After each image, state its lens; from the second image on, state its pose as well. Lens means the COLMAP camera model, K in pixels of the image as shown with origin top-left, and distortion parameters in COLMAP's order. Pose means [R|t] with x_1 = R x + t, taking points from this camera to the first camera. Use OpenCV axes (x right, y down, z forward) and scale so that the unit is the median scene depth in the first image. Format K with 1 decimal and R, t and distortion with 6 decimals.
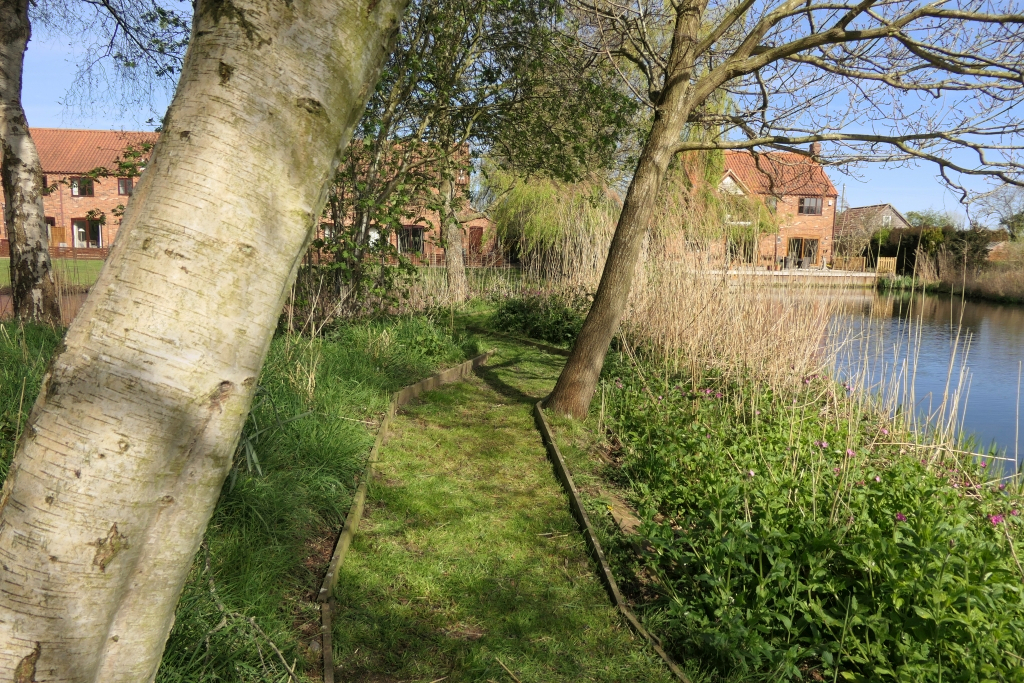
lens RADIAL K [[703.3, 0, 515.5], [0, 703.3, 342.0], [0, 0, 1]] dist [0.001043, 0.000070]
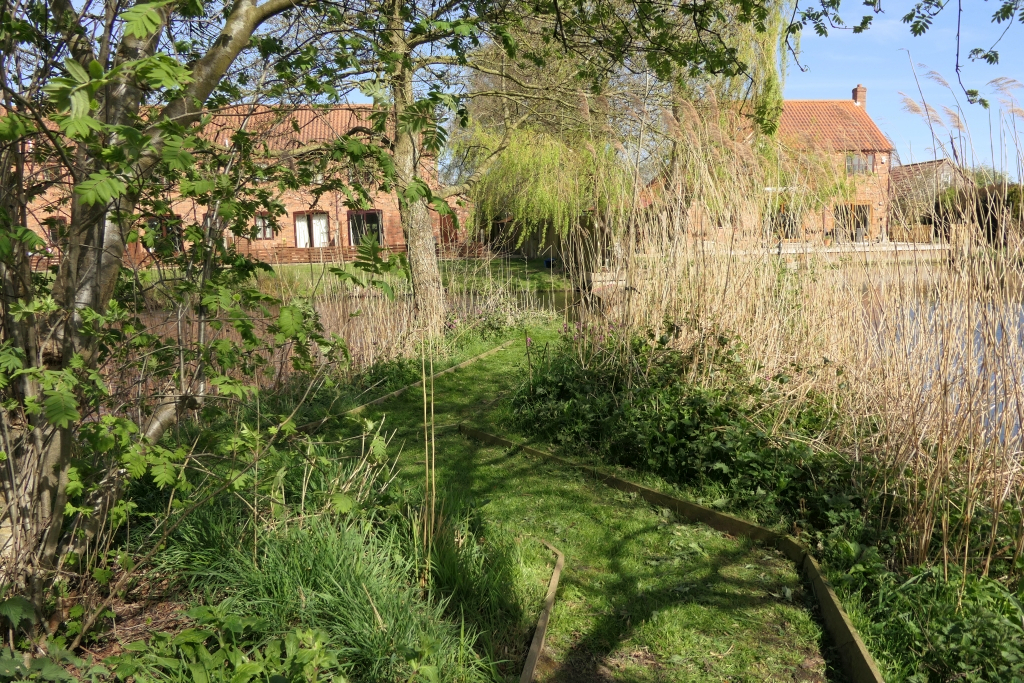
lens RADIAL K [[785.3, 0, 509.6], [0, 785.3, 338.2], [0, 0, 1]] dist [0.002091, 0.002701]
pose [[0.998853, -0.043605, 0.019801, -0.010401], [0.043486, 0.999034, 0.006404, -0.018833], [-0.020061, -0.005536, 0.999783, 0.115255]]
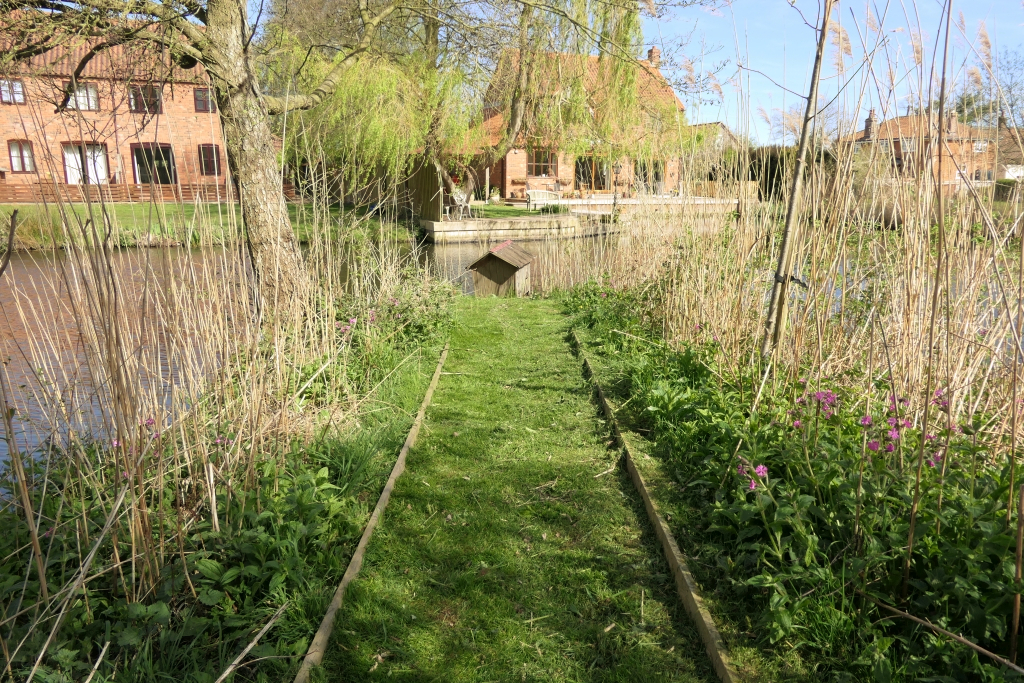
lens RADIAL K [[703.3, 0, 514.3], [0, 703.3, 342.4], [0, 0, 1]] dist [0.001043, 0.000070]
pose [[0.952557, -0.076875, 0.294491, -0.029816], [0.045741, 0.992745, 0.111196, -0.030438], [-0.300903, -0.092450, 0.949163, 0.225307]]
